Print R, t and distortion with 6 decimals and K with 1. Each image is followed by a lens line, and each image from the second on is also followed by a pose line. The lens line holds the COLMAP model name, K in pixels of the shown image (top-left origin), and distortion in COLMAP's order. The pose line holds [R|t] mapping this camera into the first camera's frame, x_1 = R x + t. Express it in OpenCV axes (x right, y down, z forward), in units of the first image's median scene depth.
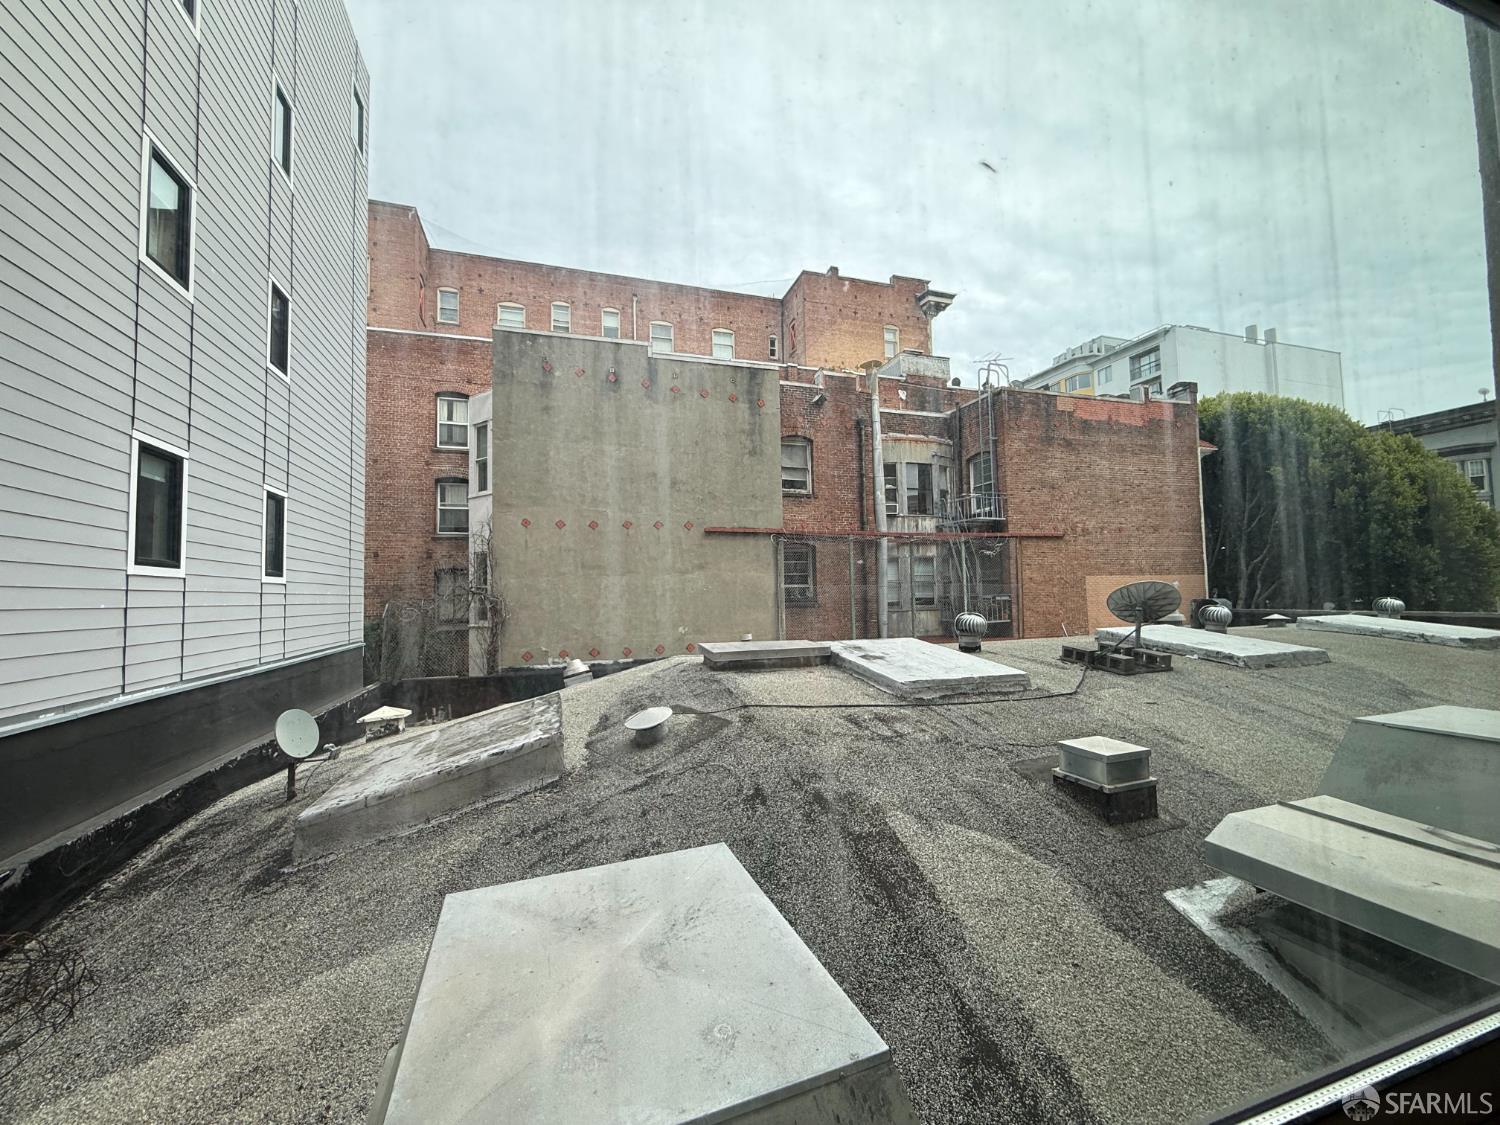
lens RADIAL K [[595.4, 0, 750.0], [0, 595.4, 562.5], [0, 0, 1]] dist [-0.002341, 0.000176]
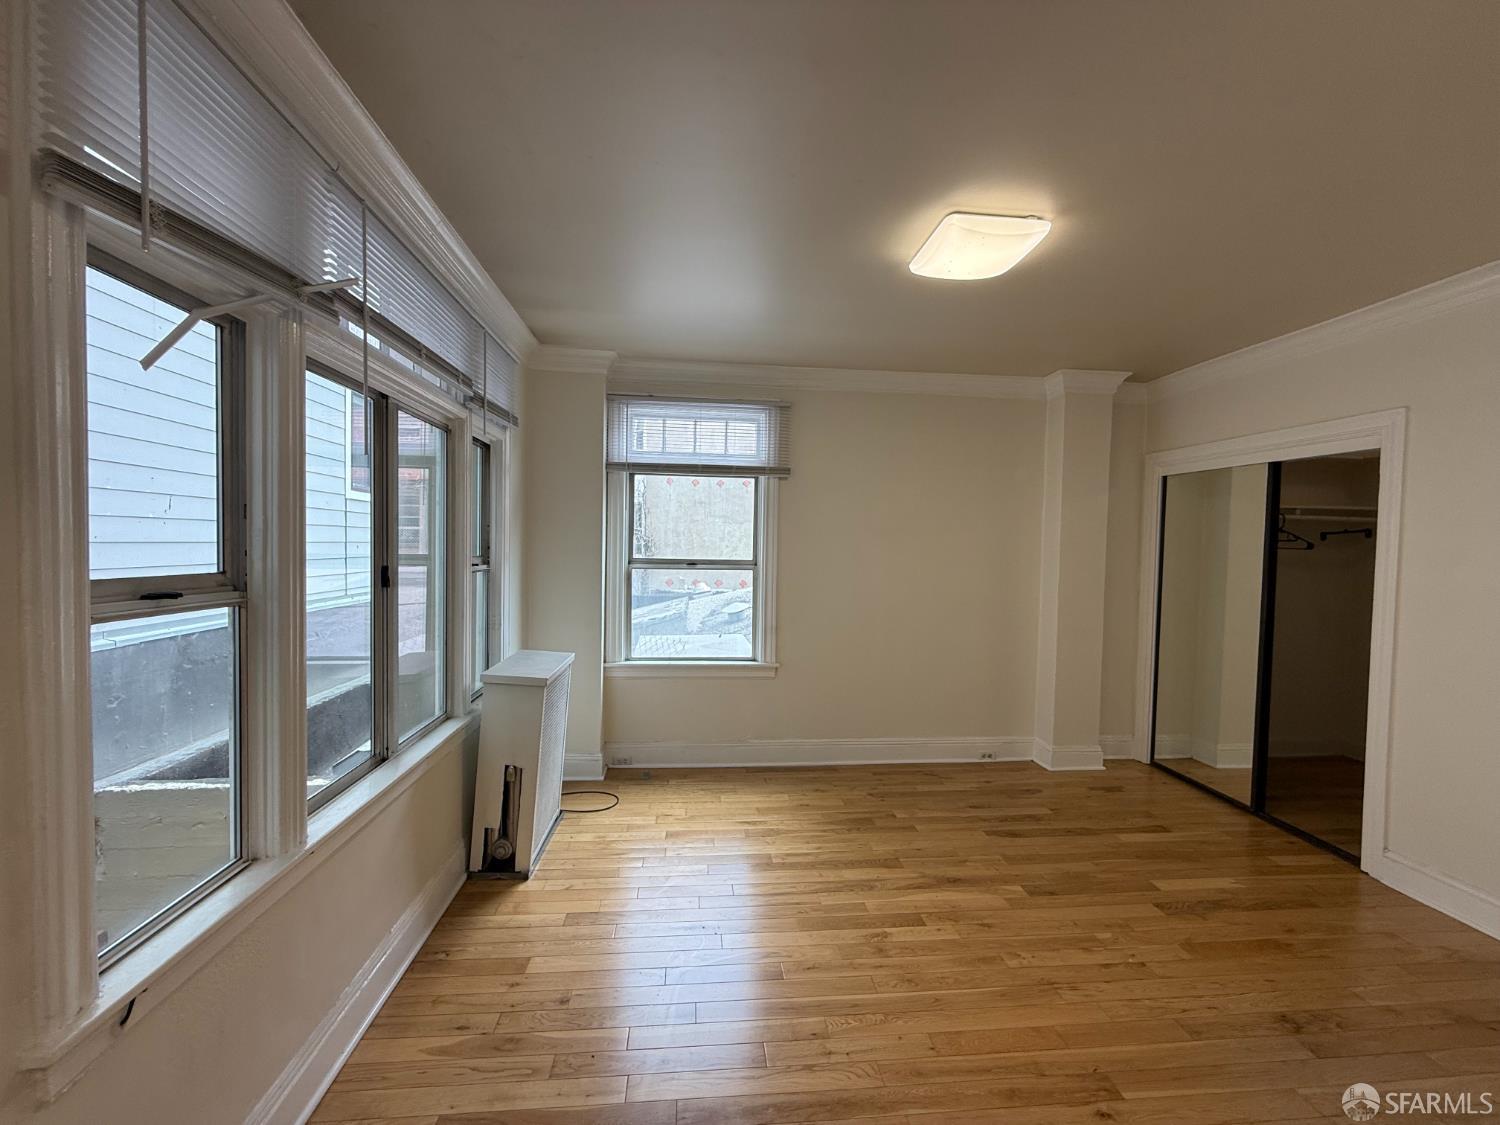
lens RADIAL K [[595.4, 0, 750.0], [0, 595.4, 562.5], [0, 0, 1]] dist [-0.002341, 0.000176]
pose [[0.974026, 0.047612, -0.221375, 0.091549], [-0.028933, 0.995799, 0.086870, -0.007274], [0.224581, -0.078208, 0.971312, -0.243142]]
